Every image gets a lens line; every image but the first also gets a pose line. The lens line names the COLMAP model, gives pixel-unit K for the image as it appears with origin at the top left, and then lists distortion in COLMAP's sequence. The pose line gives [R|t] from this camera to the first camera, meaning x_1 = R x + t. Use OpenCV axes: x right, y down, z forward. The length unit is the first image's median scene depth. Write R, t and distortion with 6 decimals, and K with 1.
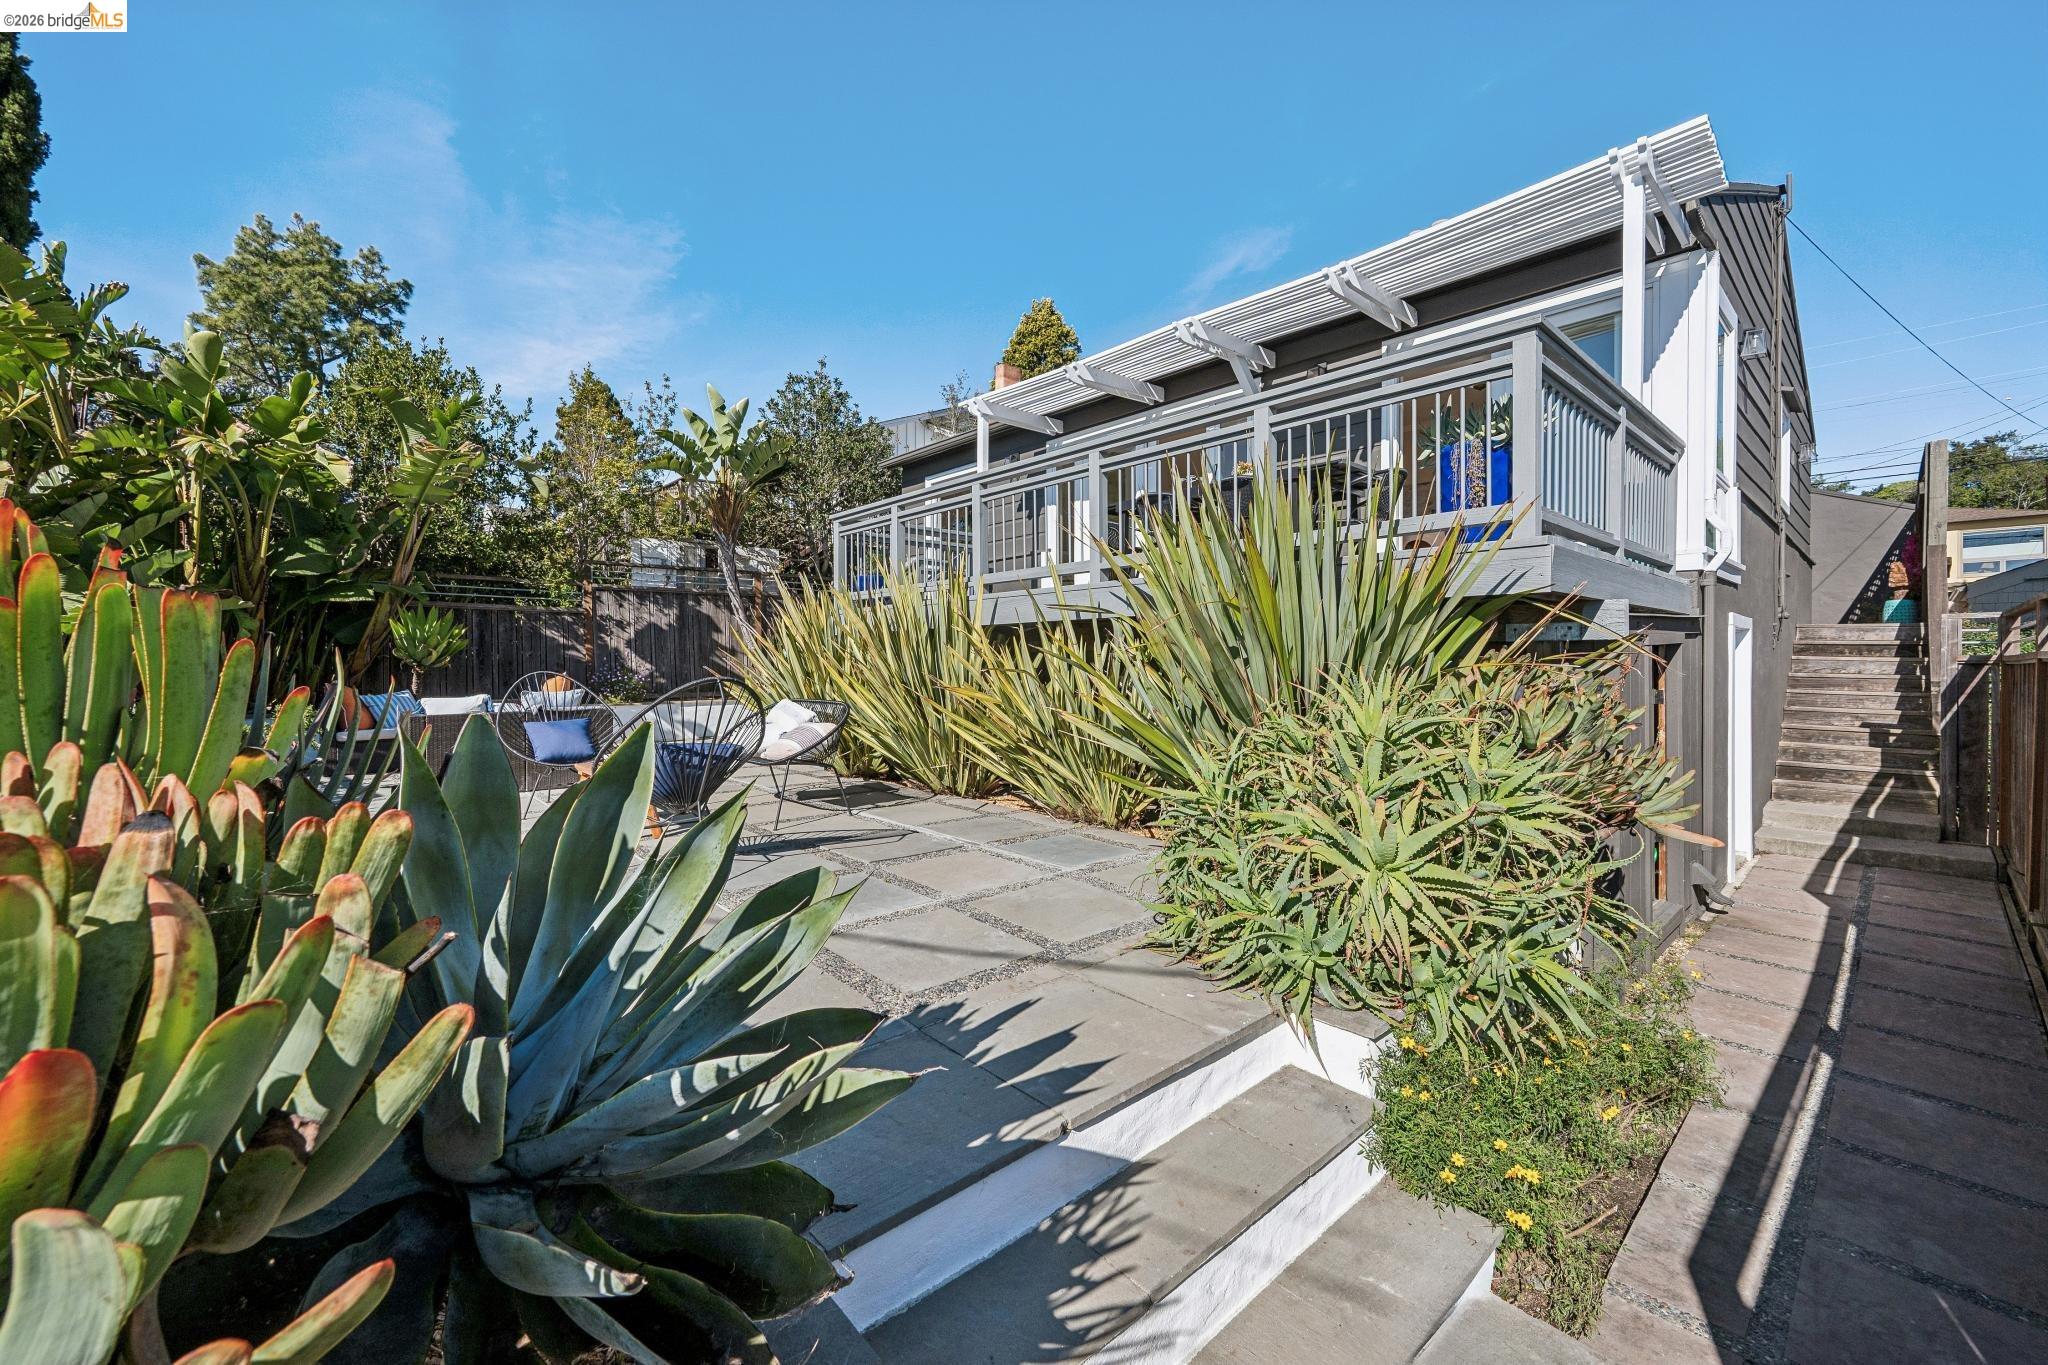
lens RADIAL K [[803.7, 0, 1023.6], [0, 803.7, 670.0], [0, 0, 1]] dist [-0.001750, 0.000433]
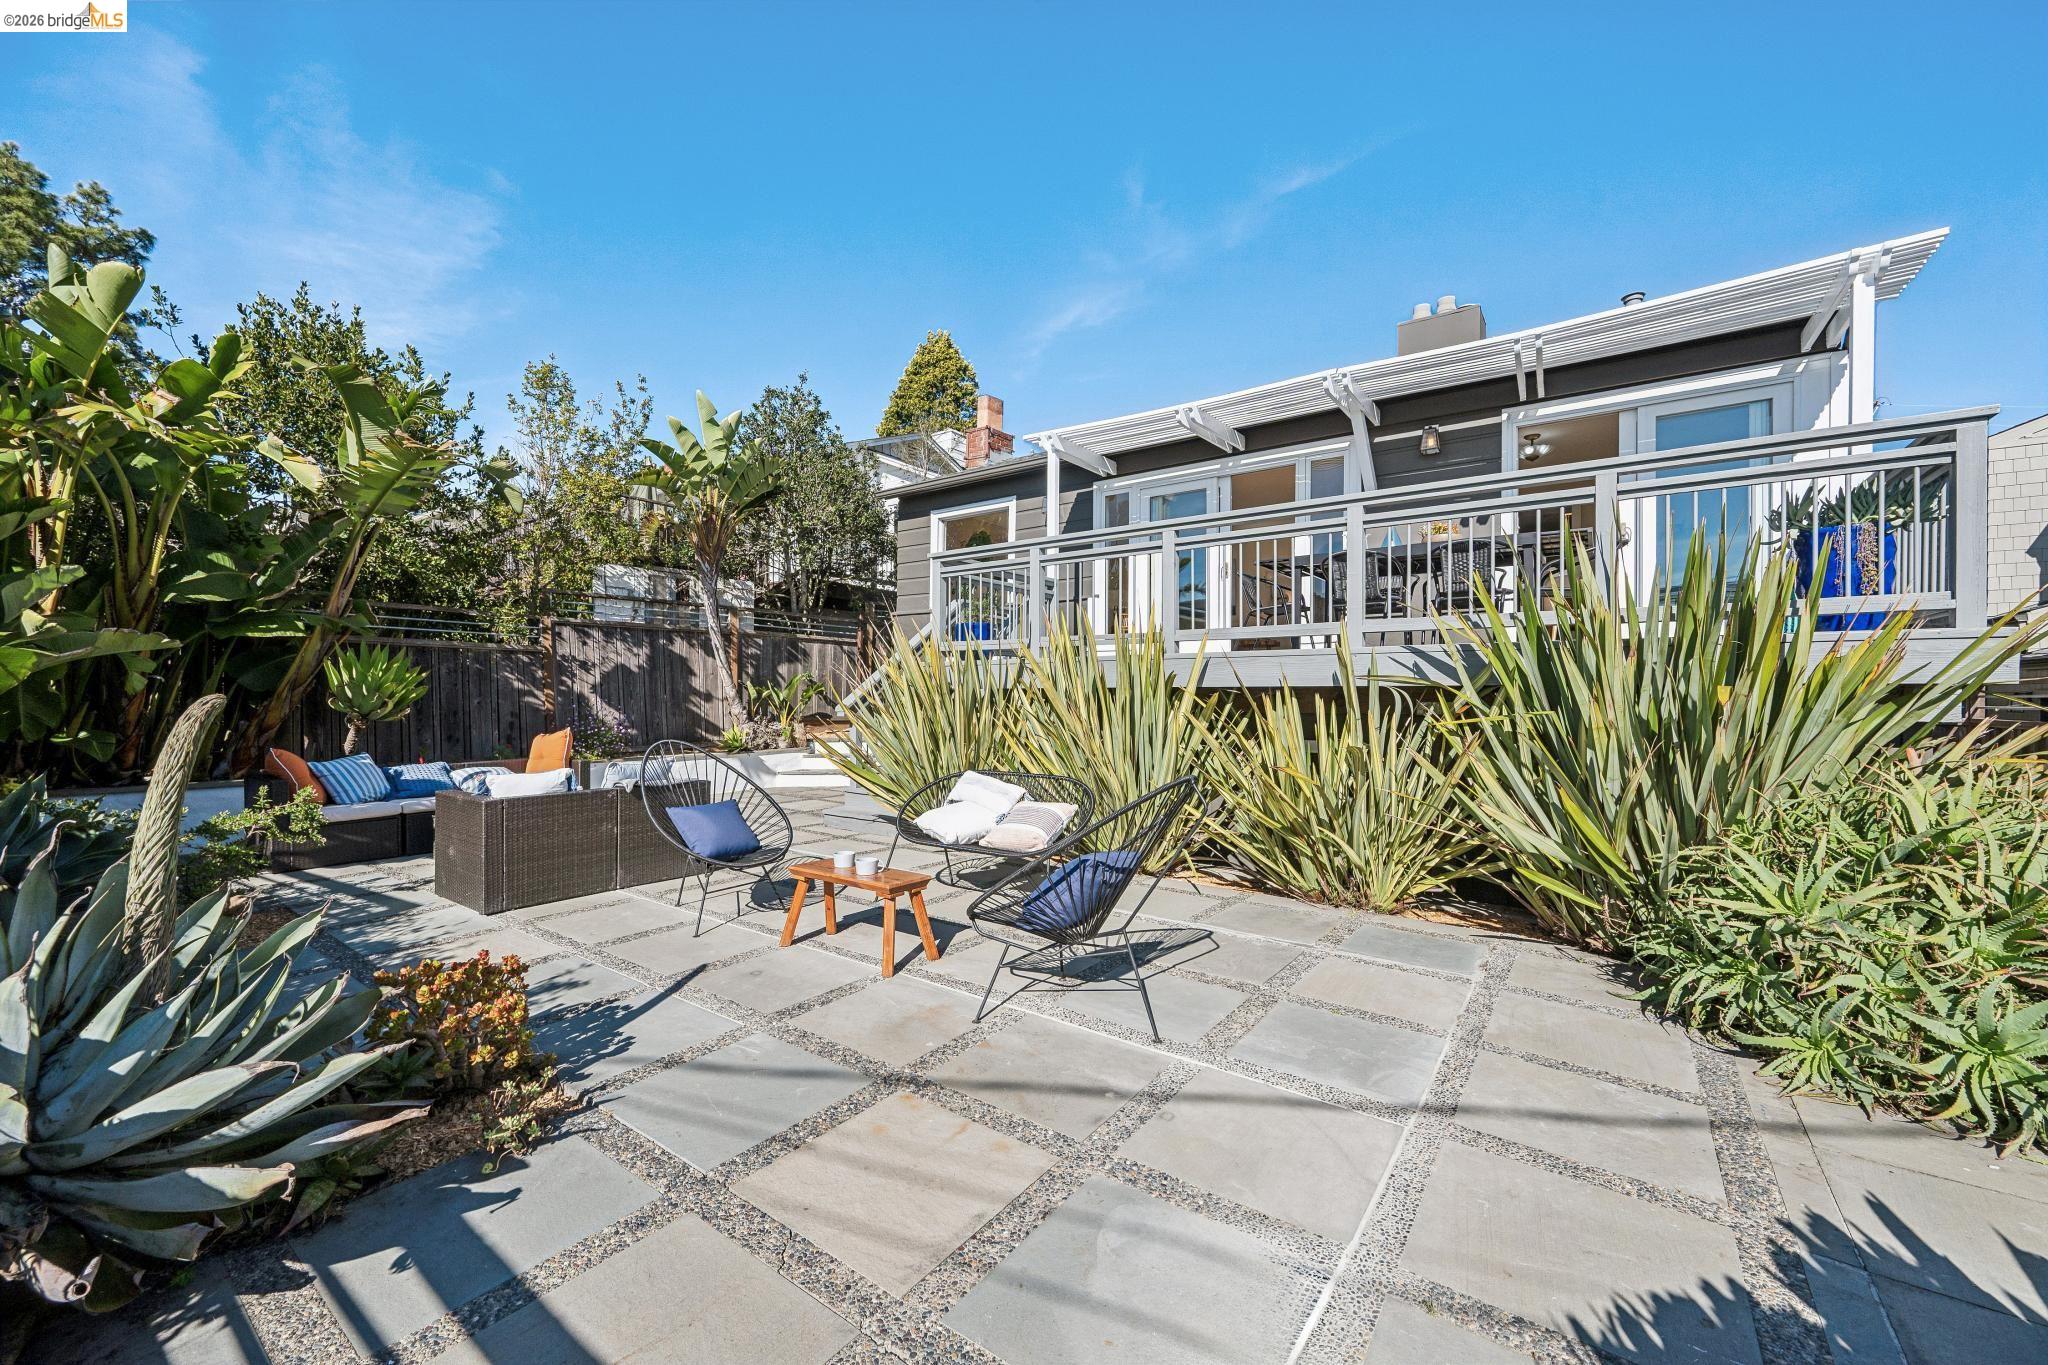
lens RADIAL K [[803.7, 0, 1031.6], [0, 803.7, 686.5], [0, 0, 1]] dist [-0.001750, 0.000433]
pose [[0.979073, 0.009473, 0.203291, -0.215876], [-0.004858, 0.999719, -0.023188, -0.017770], [-0.203453, 0.021715, 0.978844, 0.080702]]
